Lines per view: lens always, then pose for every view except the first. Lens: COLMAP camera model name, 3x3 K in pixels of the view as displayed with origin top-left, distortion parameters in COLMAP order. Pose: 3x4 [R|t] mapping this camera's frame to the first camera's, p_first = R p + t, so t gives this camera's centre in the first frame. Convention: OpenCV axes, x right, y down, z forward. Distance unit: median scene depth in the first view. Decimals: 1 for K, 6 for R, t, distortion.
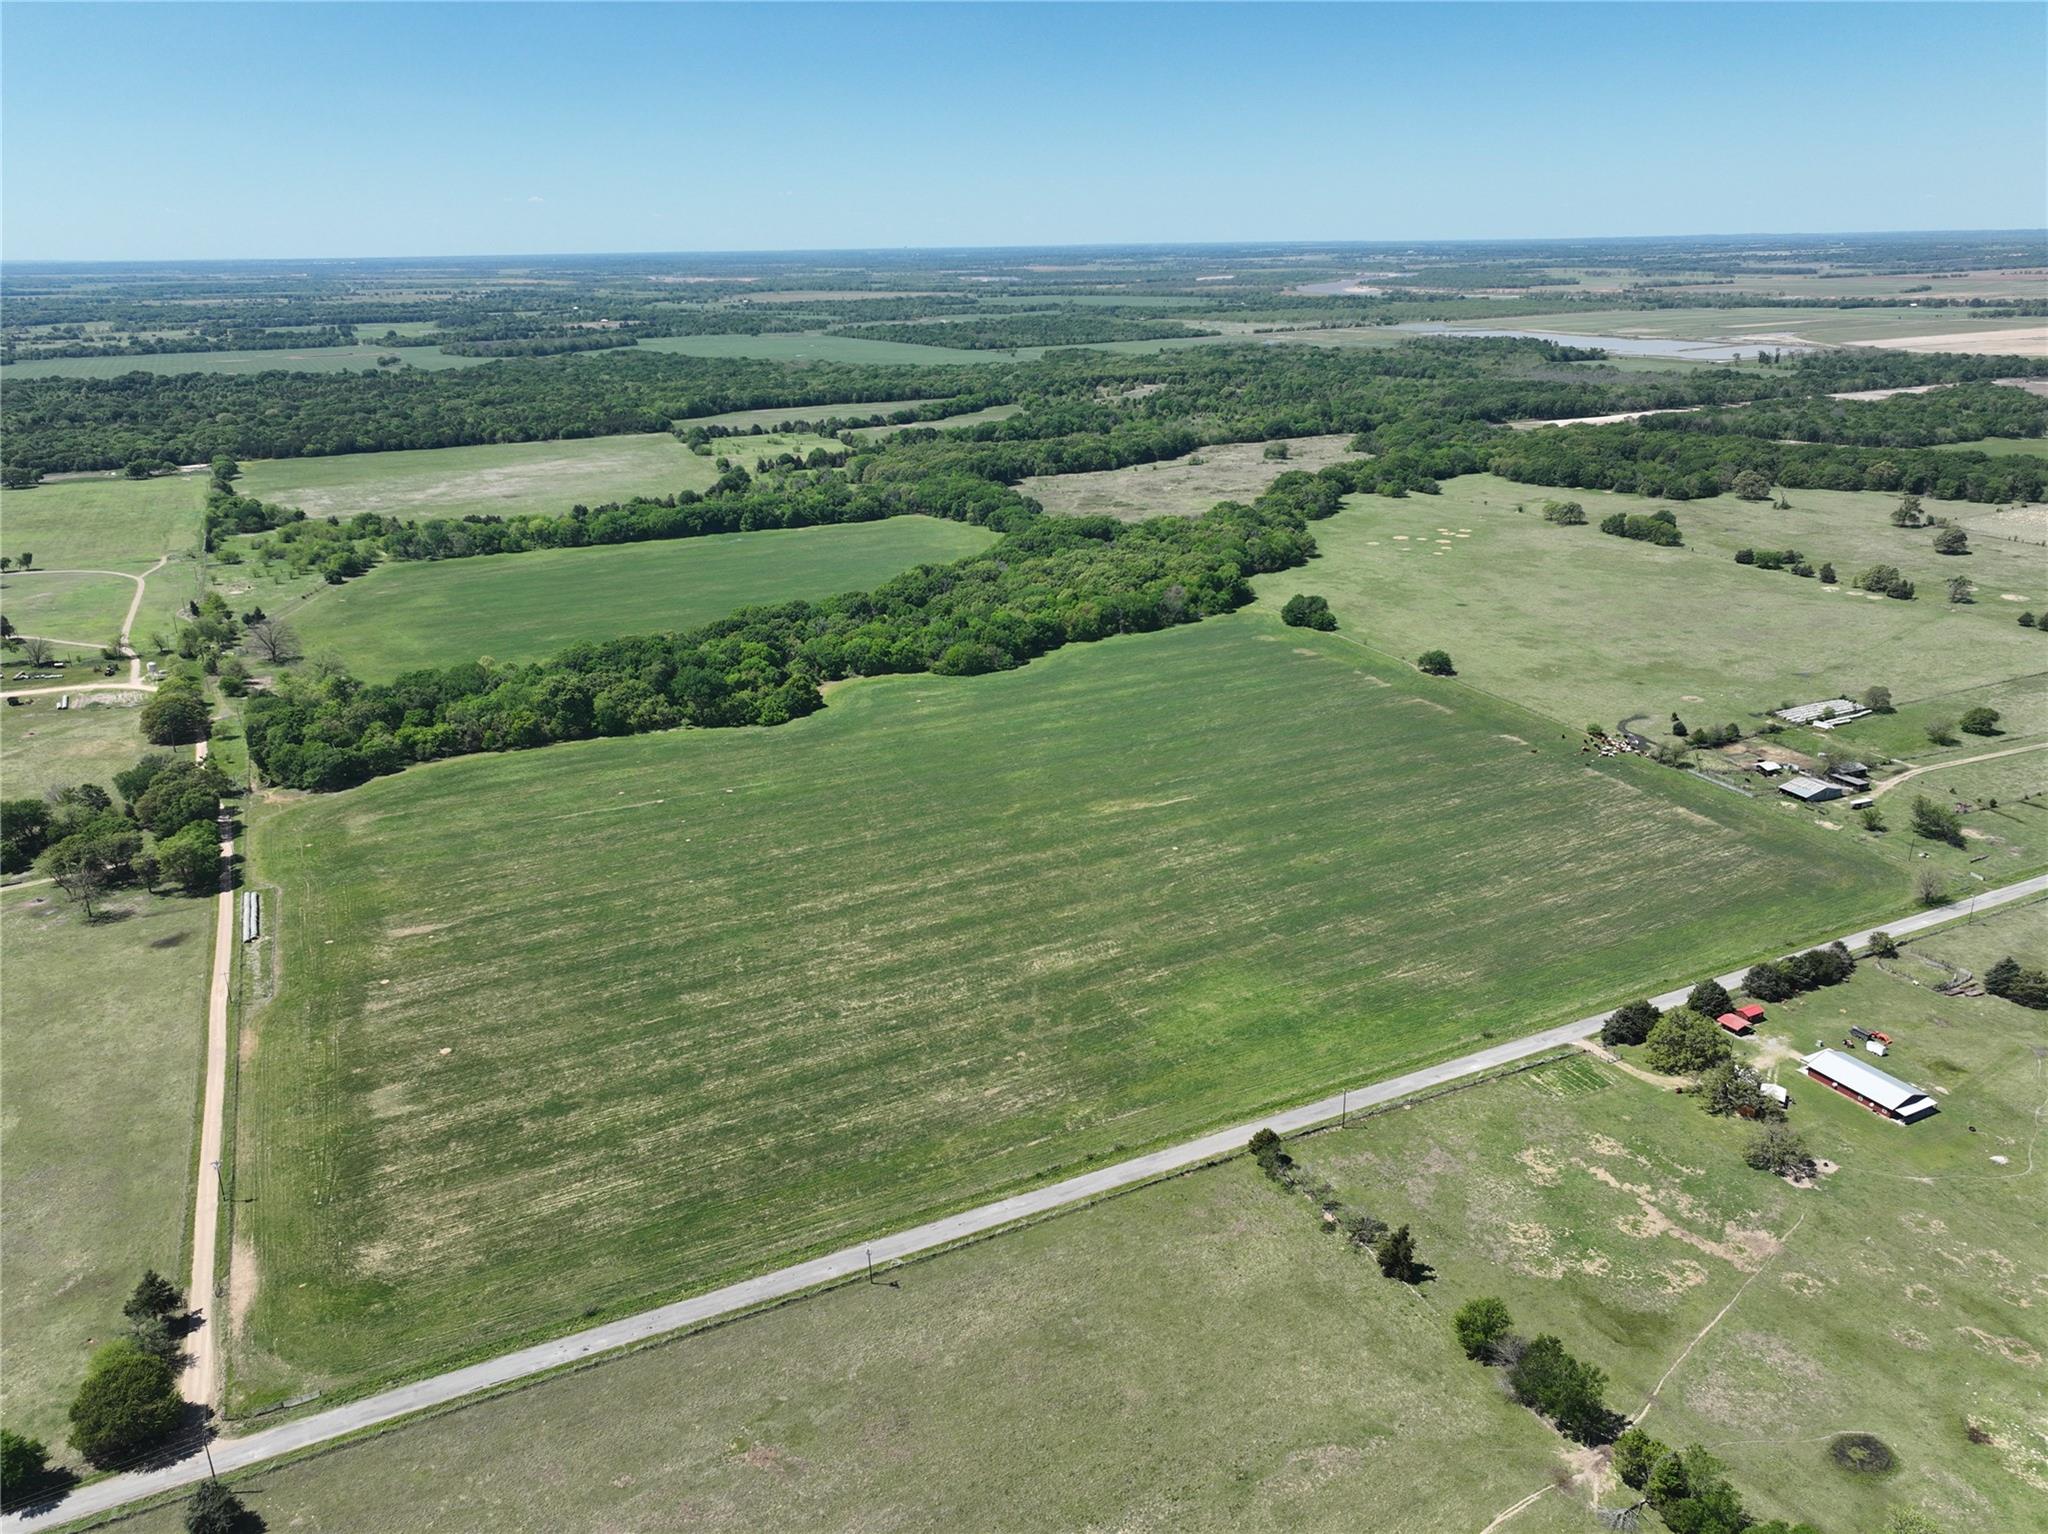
lens RADIAL K [[1444.2, 0, 1026.3], [0, 1444.2, 766.4], [0, 0, 1]] dist [0.003249, 0.009614]
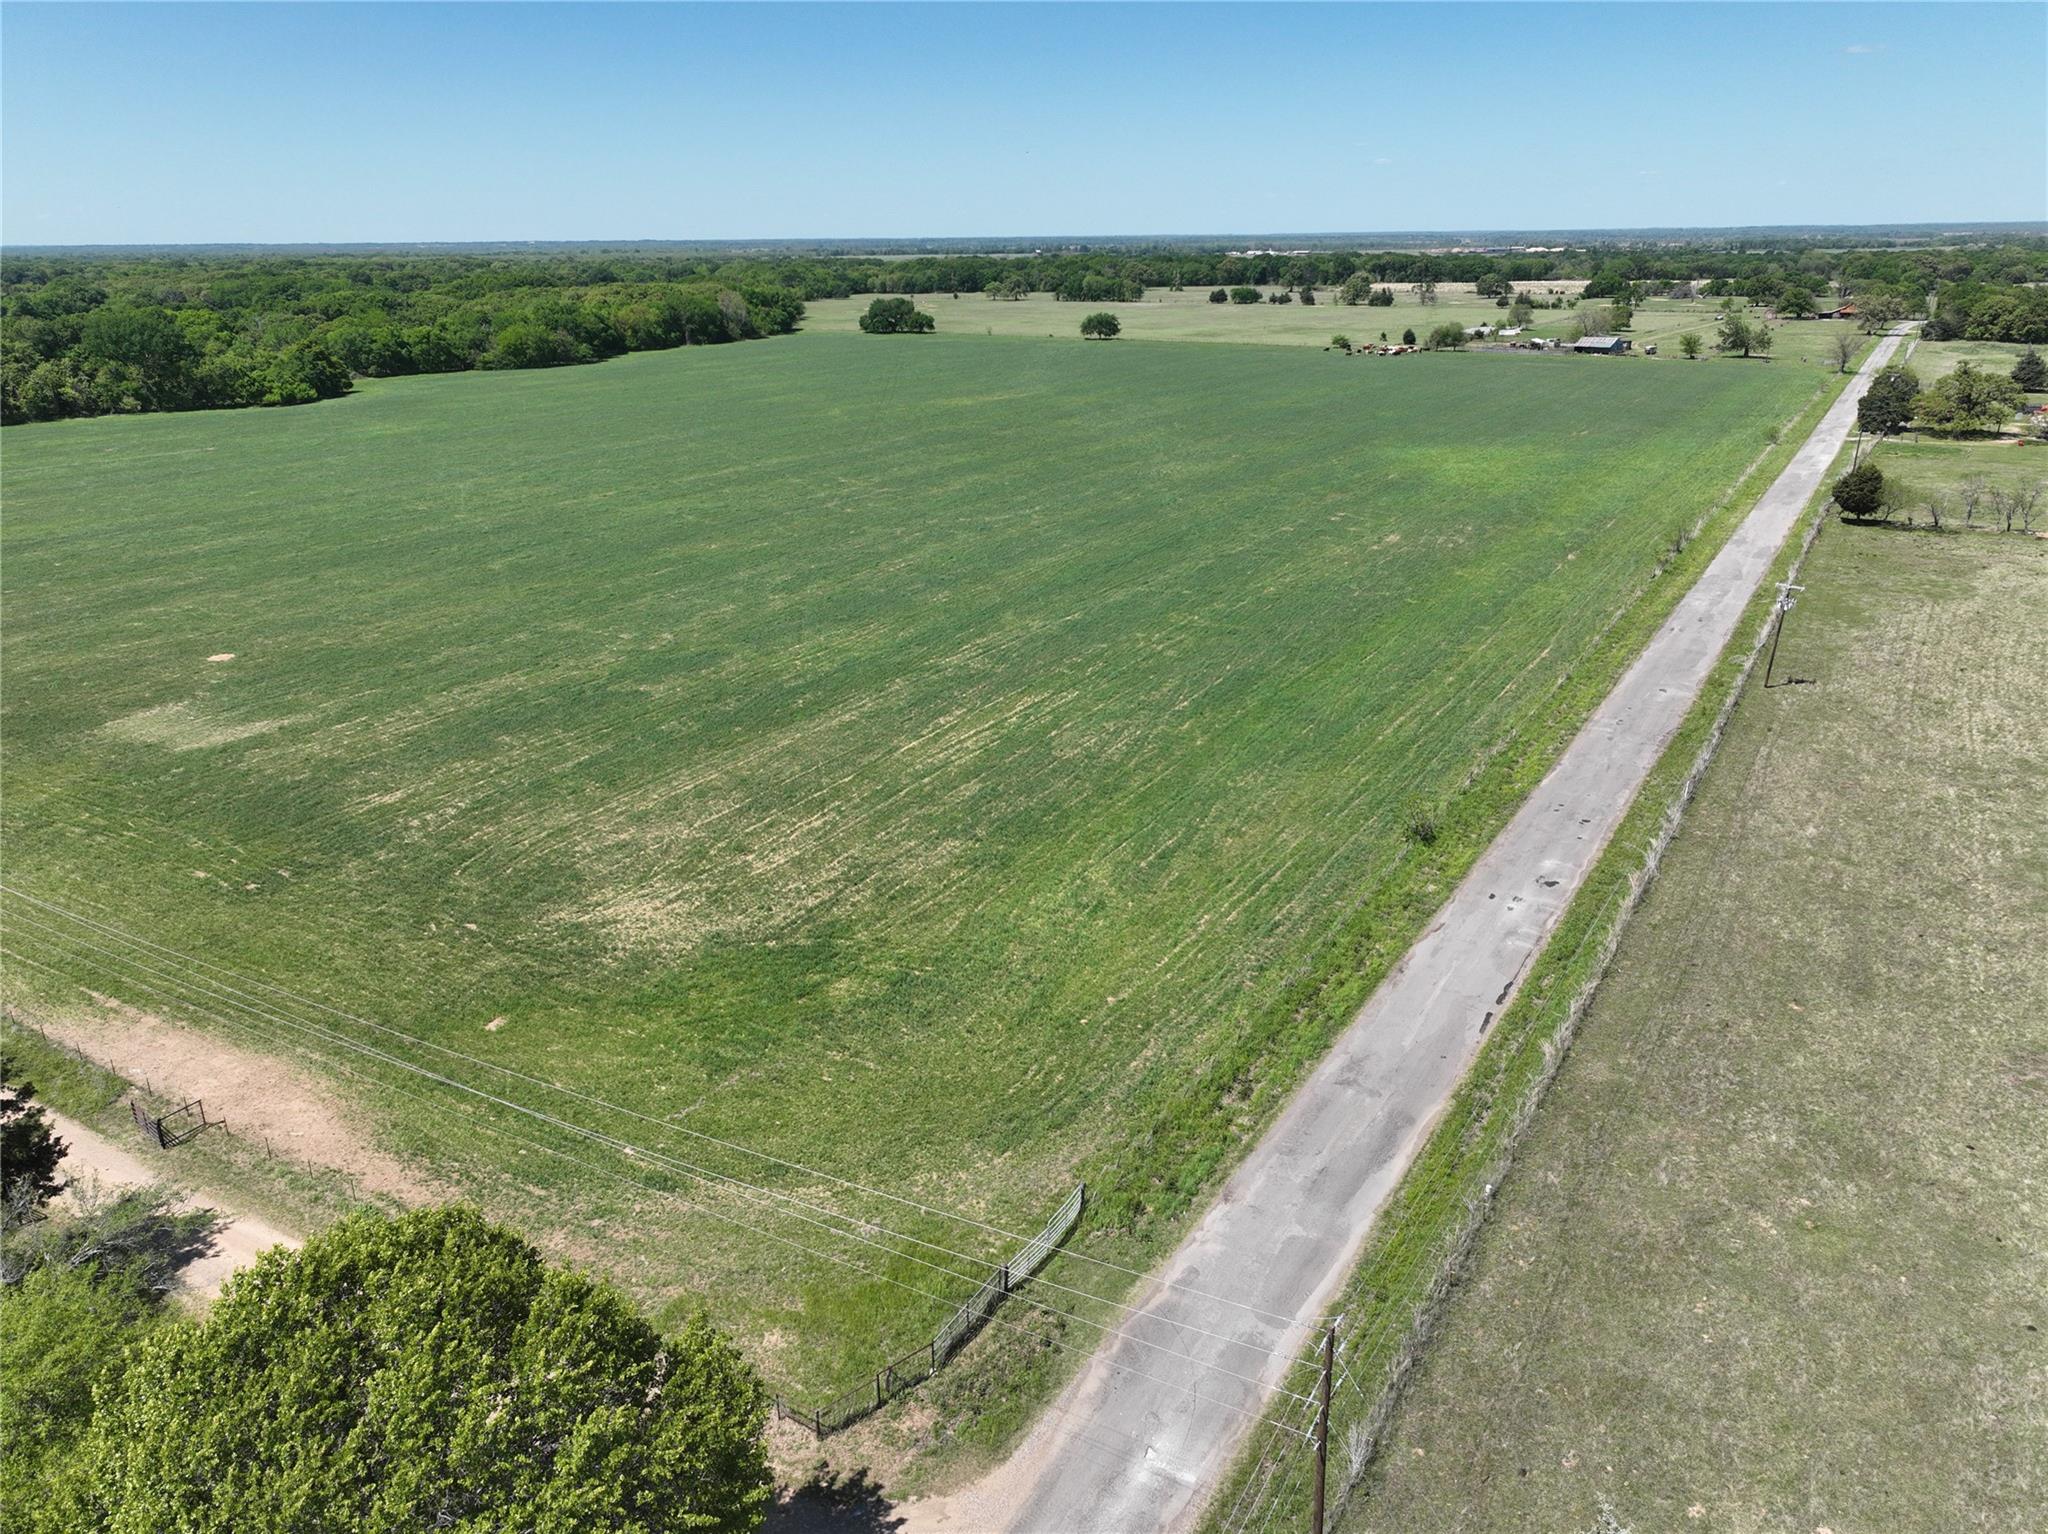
lens RADIAL K [[1444.2, 0, 1023.3], [0, 1444.2, 767.7], [0, 0, 1]] dist [0.003249, 0.009614]
pose [[0.840014, -0.180262, 0.511744, -0.502262], [0.185170, 0.981813, 0.041892, 0.294506], [-0.509988, 0.059570, 0.858116, 0.668001]]
